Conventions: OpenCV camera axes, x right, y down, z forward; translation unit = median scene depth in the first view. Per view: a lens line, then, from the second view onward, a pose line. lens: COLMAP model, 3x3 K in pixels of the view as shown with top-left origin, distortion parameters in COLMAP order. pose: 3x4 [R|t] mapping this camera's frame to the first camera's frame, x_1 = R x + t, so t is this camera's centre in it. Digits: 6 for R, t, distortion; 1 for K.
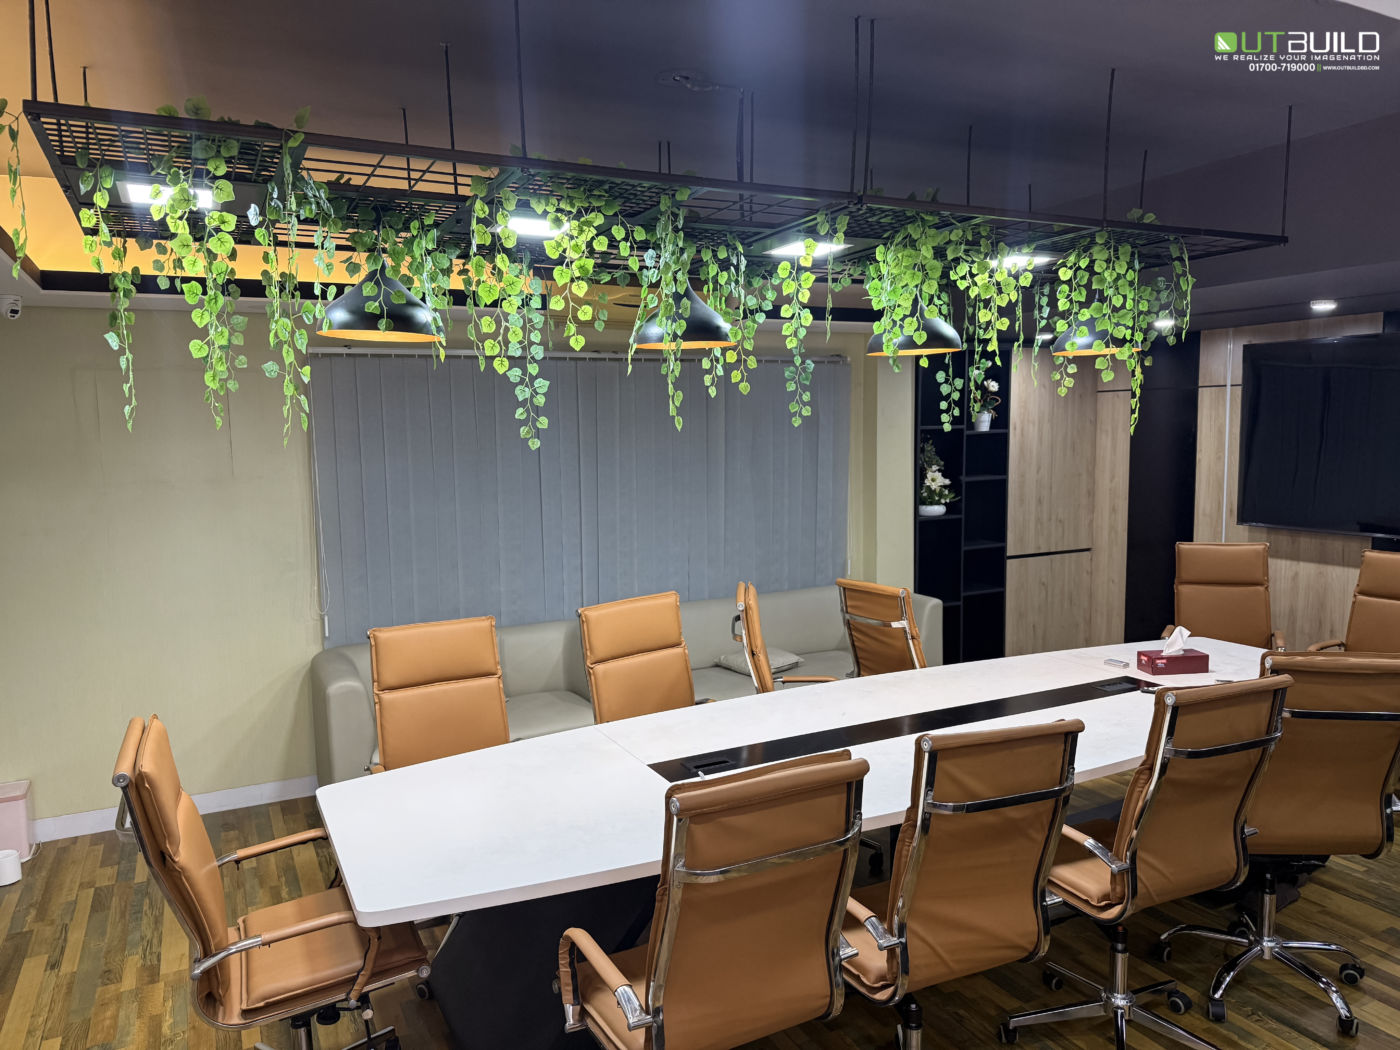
lens RADIAL K [[999.1, 0, 700.0], [0, 999.1, 525.0], [0, 0, 1]] dist [0.082854, -0.092560]
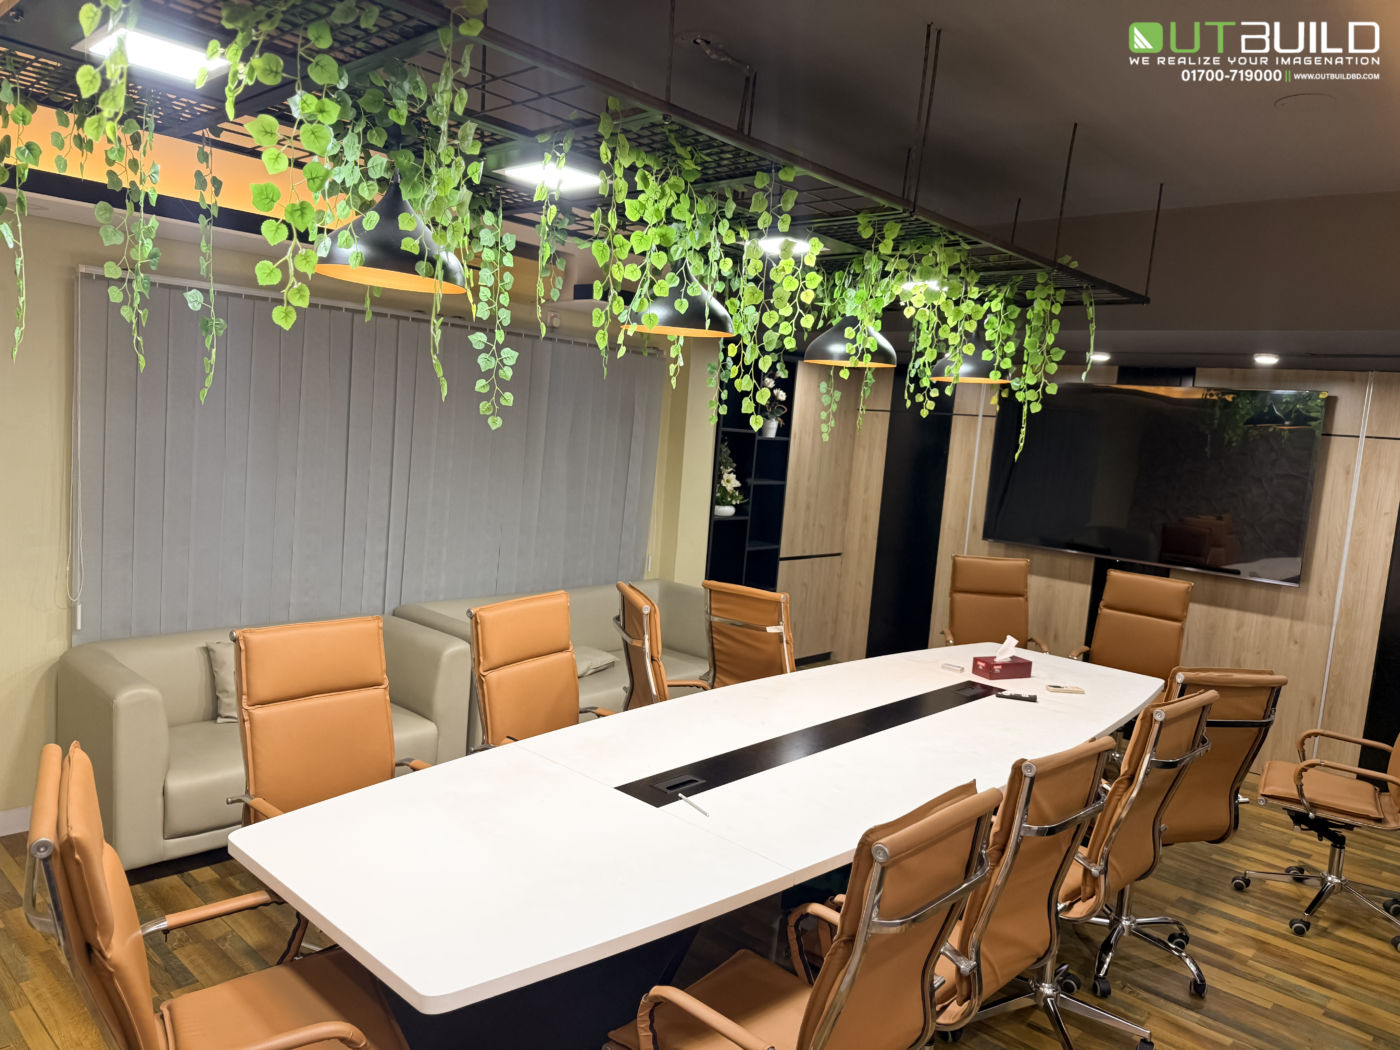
lens RADIAL K [[990.9, 0, 700.0], [0, 990.9, 525.0], [0, 0, 1]] dist [0.046900, -0.057247]
pose [[0.933483, 0.053426, 0.354620, -0.223995], [-0.059063, 0.998241, 0.005085, -0.005691], [-0.353724, -0.025691, 0.934997, 0.099922]]
